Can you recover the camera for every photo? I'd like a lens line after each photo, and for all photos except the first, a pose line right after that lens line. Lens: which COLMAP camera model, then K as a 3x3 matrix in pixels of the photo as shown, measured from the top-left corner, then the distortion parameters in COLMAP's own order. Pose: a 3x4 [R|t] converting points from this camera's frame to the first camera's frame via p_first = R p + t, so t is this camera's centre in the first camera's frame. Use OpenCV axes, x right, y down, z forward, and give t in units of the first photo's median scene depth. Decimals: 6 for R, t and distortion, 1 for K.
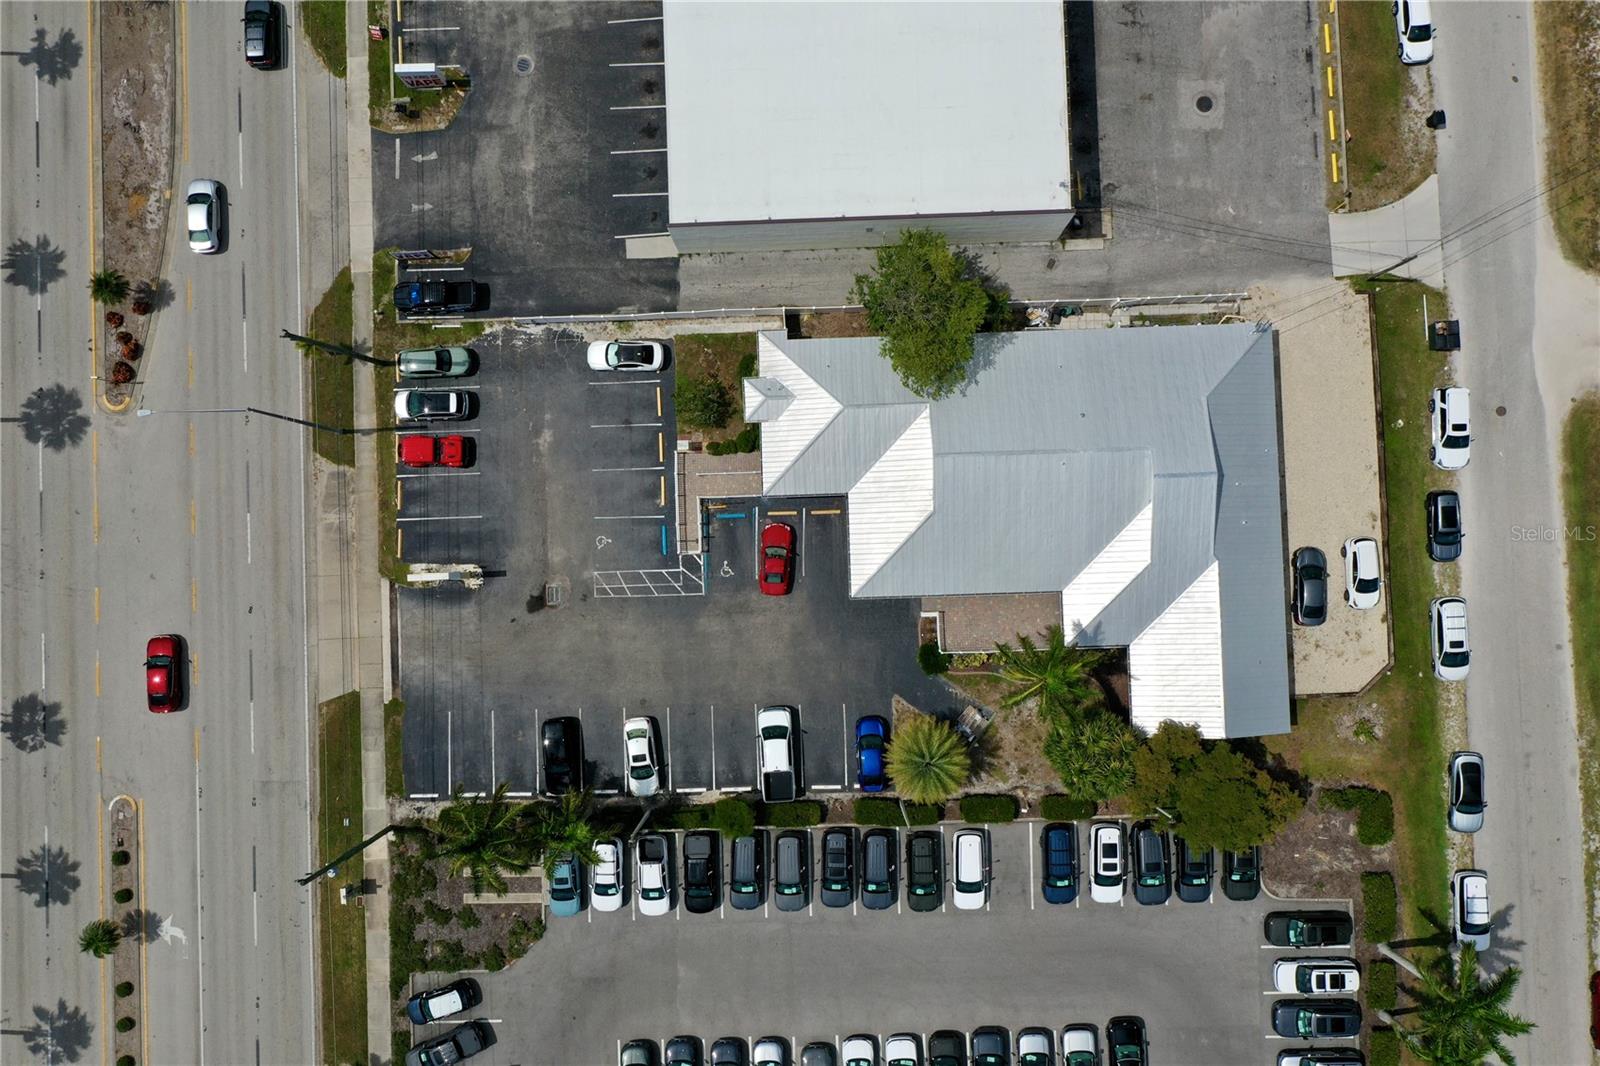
lens RADIAL K [[1264.8, 0, 800.6], [0, 1264.8, 535.4], [0, 0, 1]] dist [-0.002284, -0.004522]
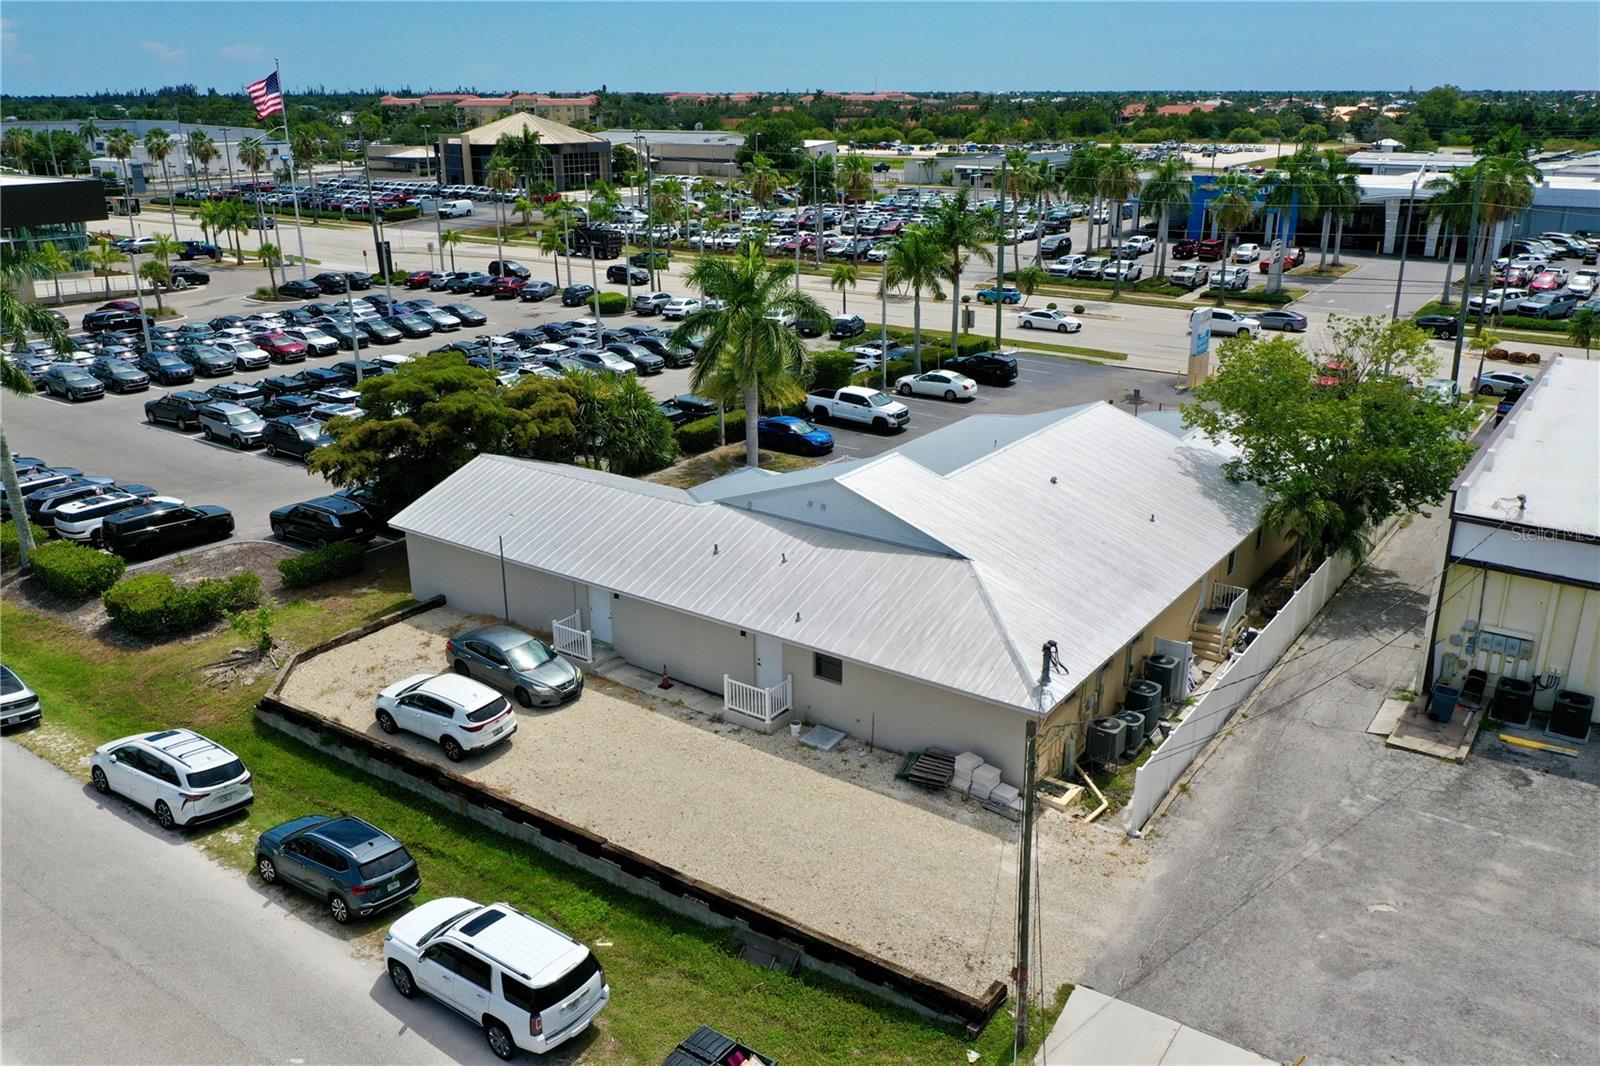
lens RADIAL K [[1264.8, 0, 802.8], [0, 1264.8, 534.0], [0, 0, 1]] dist [-0.002284, -0.004522]
pose [[-0.610289, 0.278343, -0.741668, 0.676131], [-0.791373, -0.171994, 0.586641, -0.313228], [0.035725, 0.944957, 0.325239, 0.784353]]
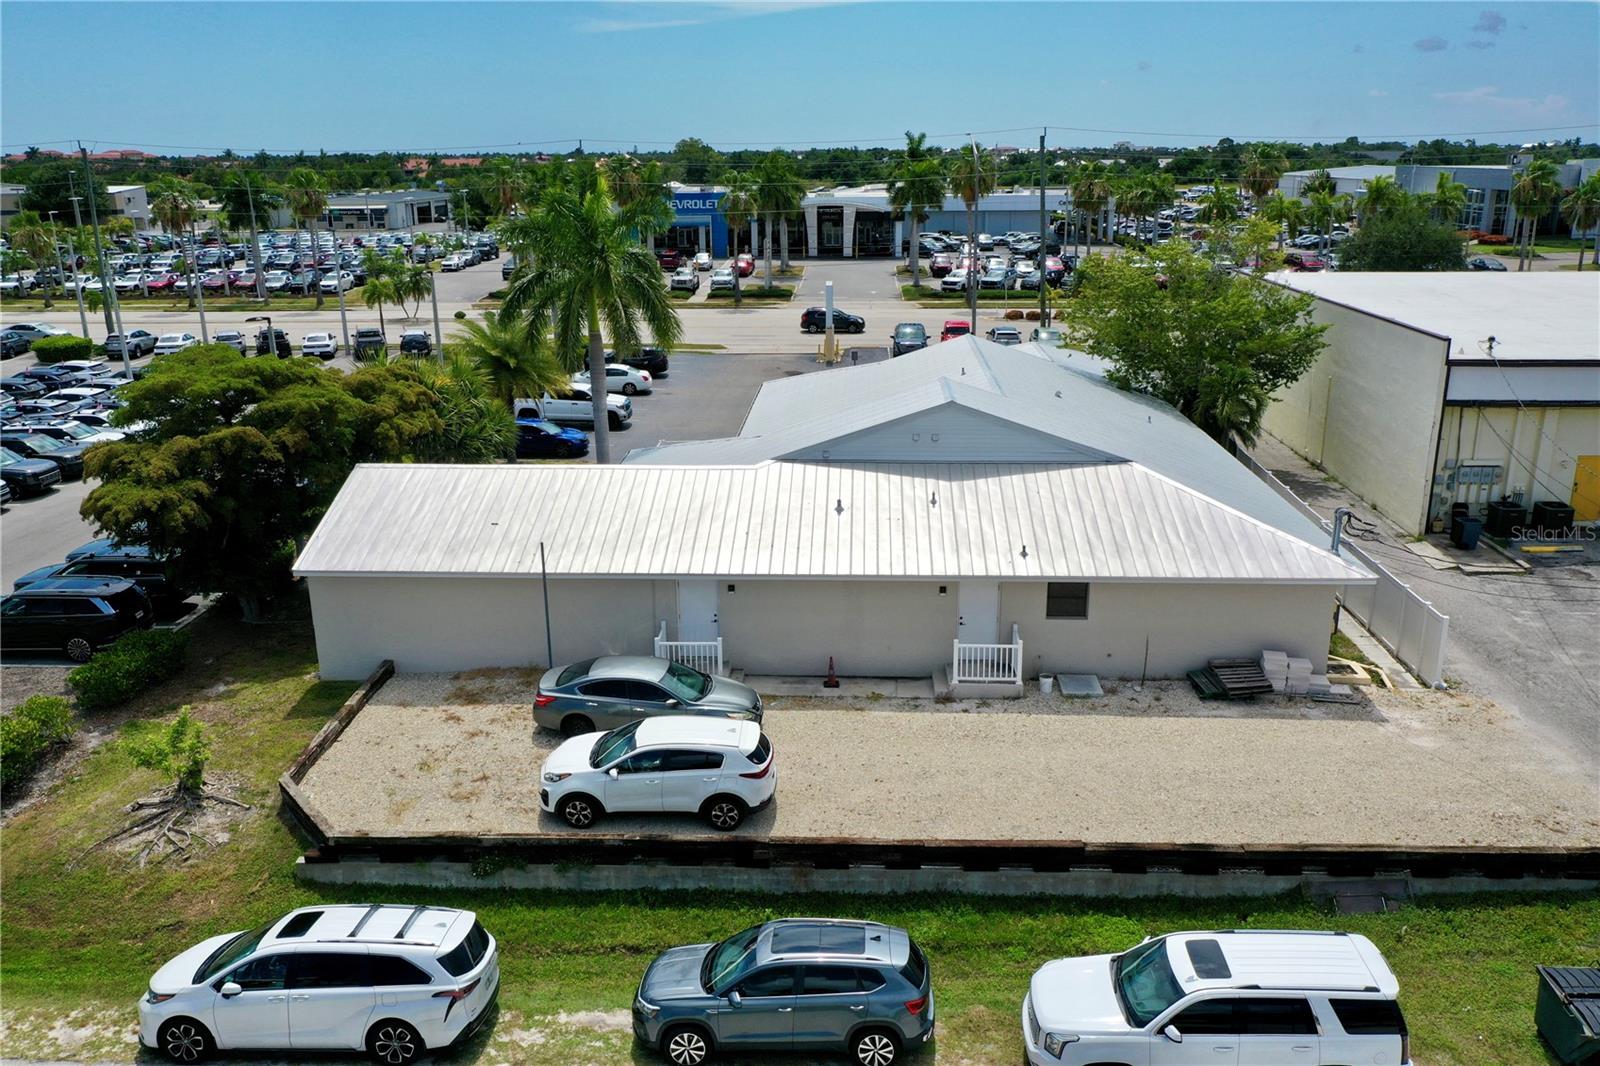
lens RADIAL K [[1264.8, 0, 798.5], [0, 1264.8, 529.2], [0, 0, 1]] dist [-0.002284, -0.004522]
pose [[-0.087019, 0.300058, -0.949944, 0.710365], [-0.995408, 0.011979, 0.094968, -0.034187], [0.039875, 0.953846, 0.297638, 0.835897]]
